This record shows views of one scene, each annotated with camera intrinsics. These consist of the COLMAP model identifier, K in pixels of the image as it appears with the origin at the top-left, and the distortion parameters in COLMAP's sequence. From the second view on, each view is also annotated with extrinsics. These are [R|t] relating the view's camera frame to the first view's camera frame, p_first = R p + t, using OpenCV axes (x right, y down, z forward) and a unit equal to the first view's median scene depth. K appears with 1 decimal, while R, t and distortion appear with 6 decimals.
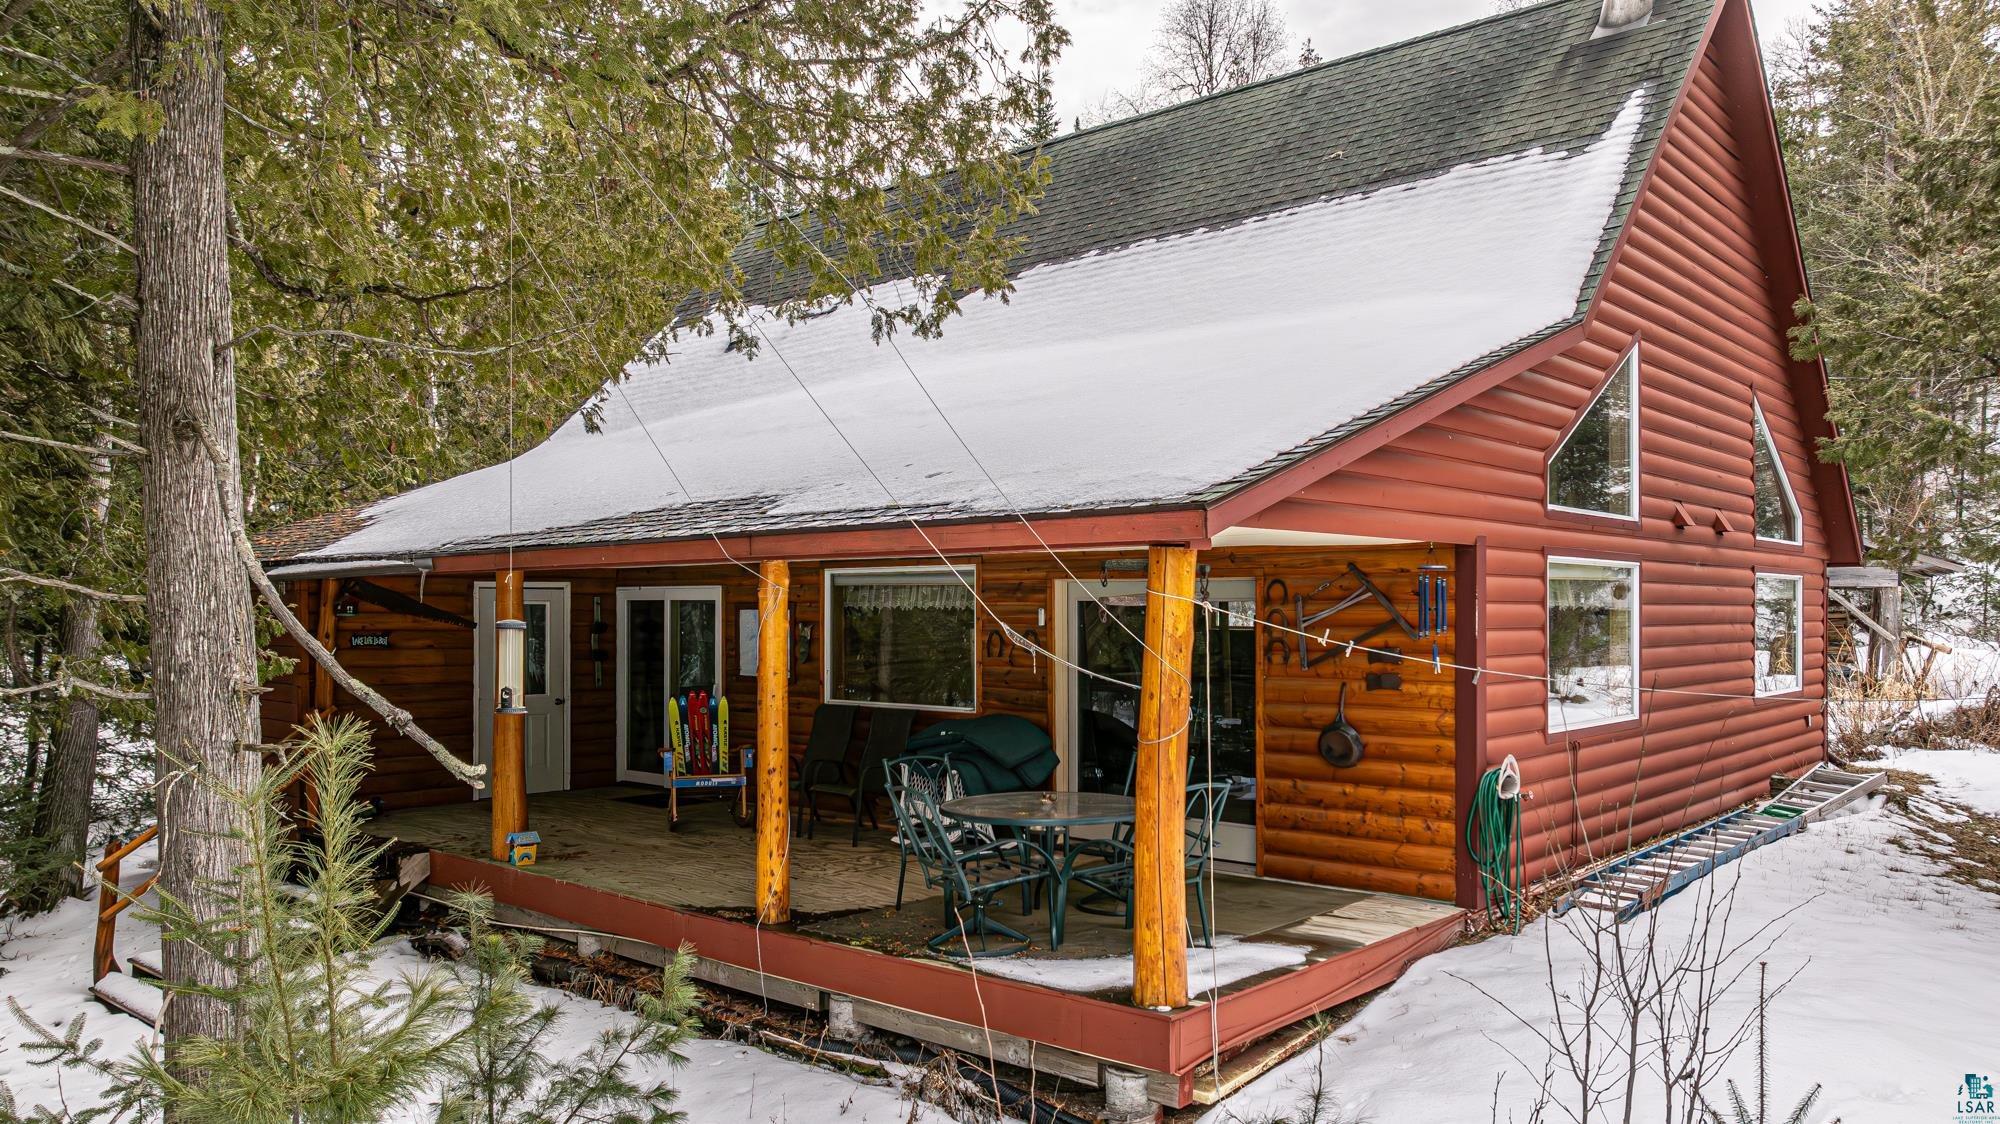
lens RADIAL K [[1418.1, 0, 1000.3], [0, 1418.1, 616.3], [0, 0, 1]] dist [-0.022916, 0.007014]
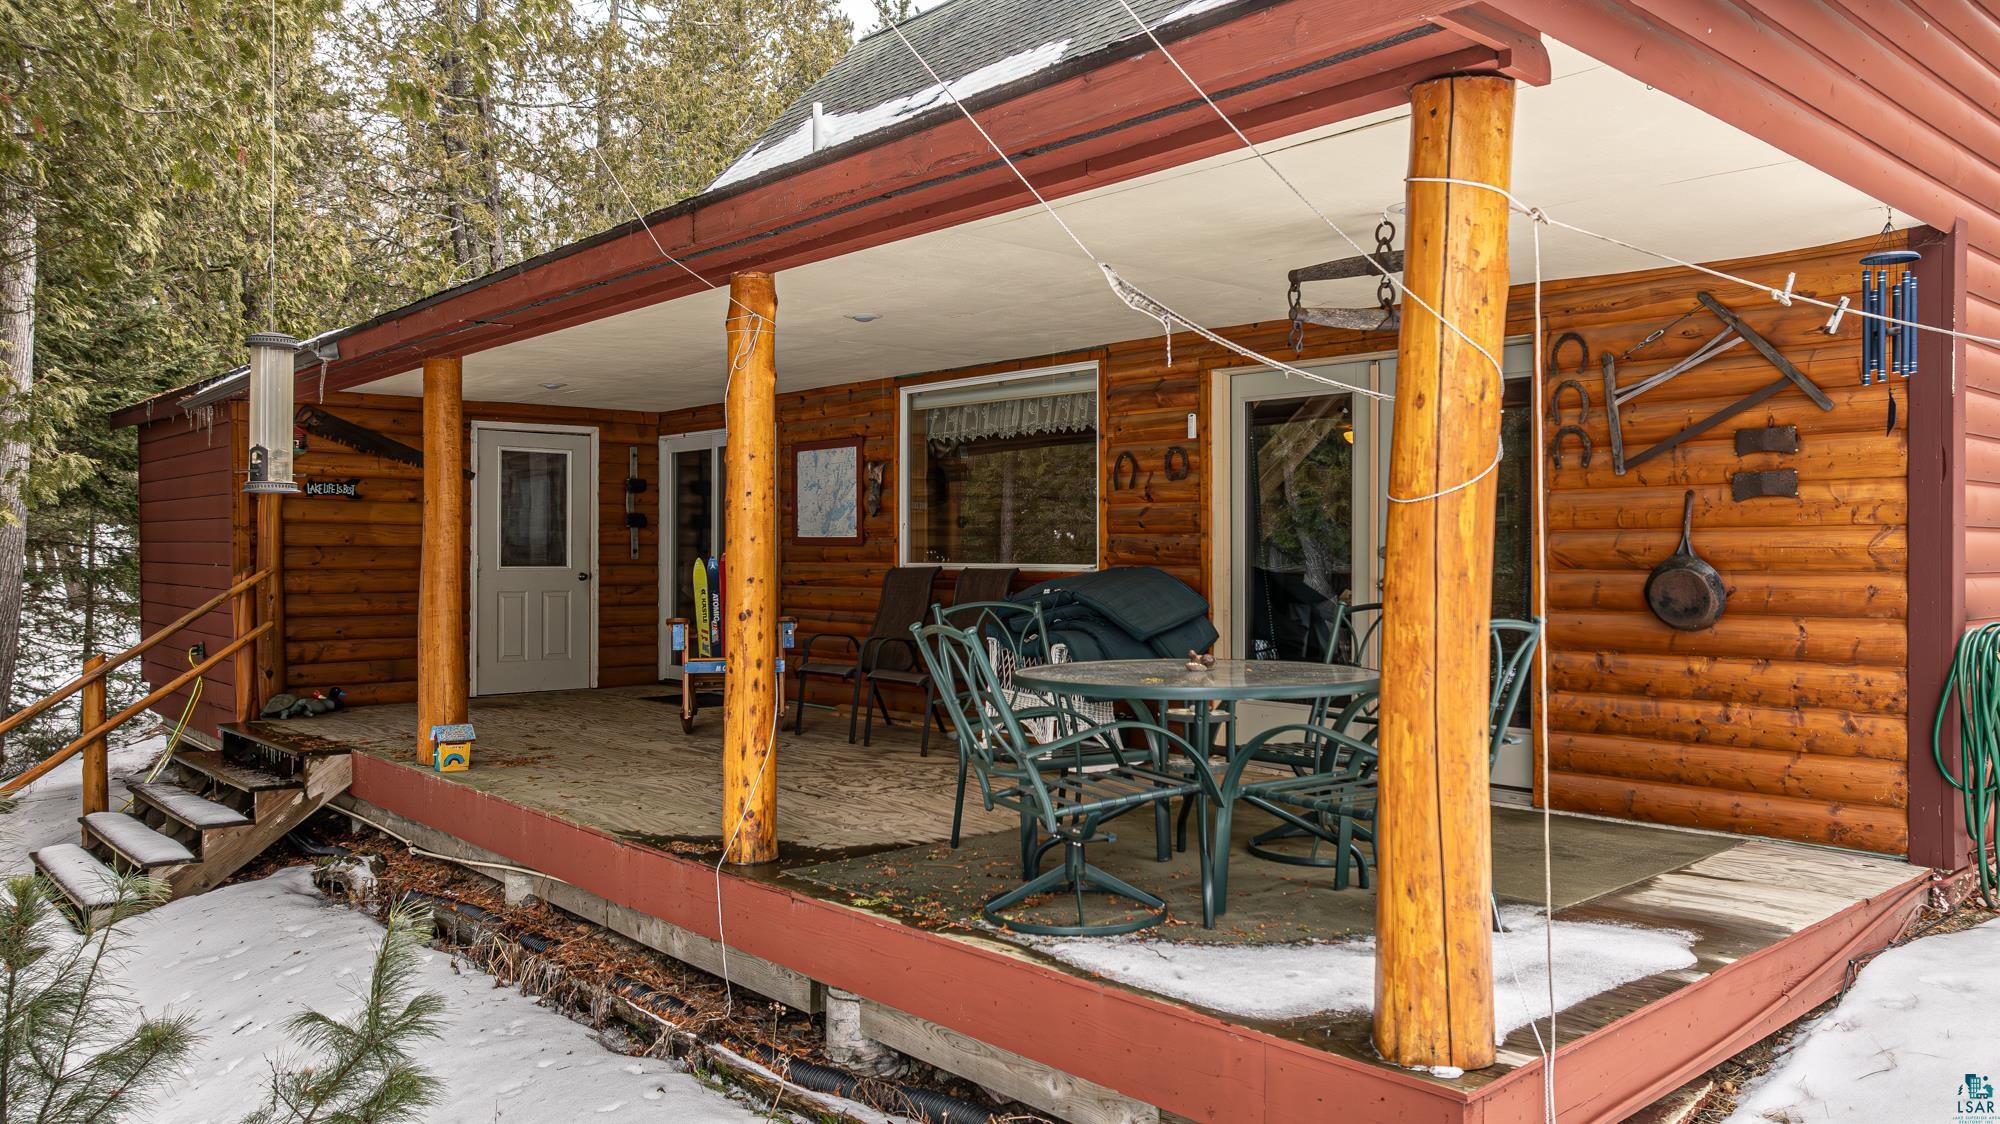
lens RADIAL K [[1418.1, 0, 1001.1], [0, 1418.1, 552.6], [0, 0, 1]] dist [-0.022916, 0.007014]
pose [[0.993996, 0.001728, -0.109401, 0.015047], [-0.002042, 0.999994, -0.002755, 0.079574], [0.109396, 0.002962, 0.993994, 0.383034]]
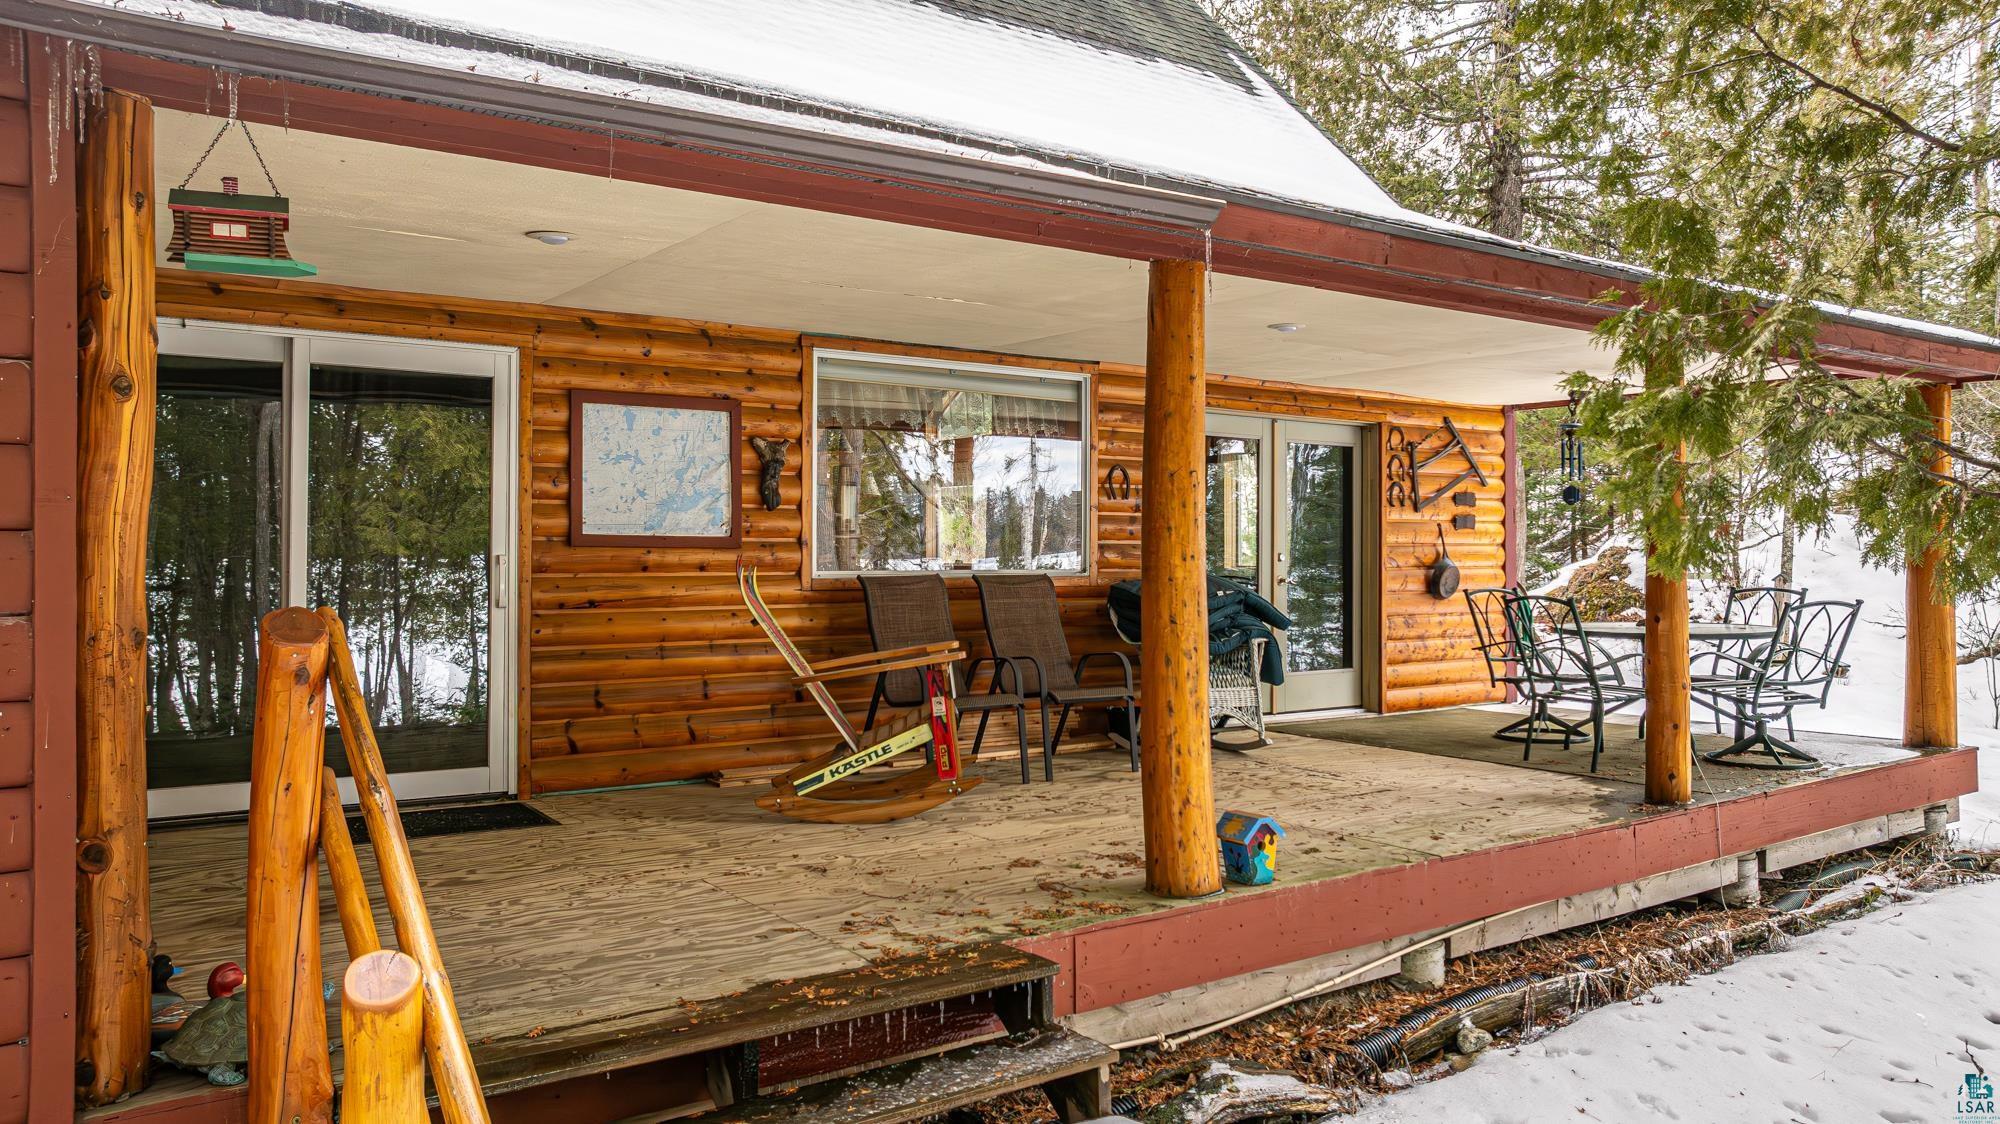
lens RADIAL K [[1418.1, 0, 998.9], [0, 1418.1, 561.4], [0, 0, 1]] dist [-0.022916, 0.007014]
pose [[0.234113, 0.004491, 0.972199, -0.971412], [0.007139, 0.999954, -0.006338, 0.085181], [-0.972183, 0.008424, 0.234070, 1.132238]]
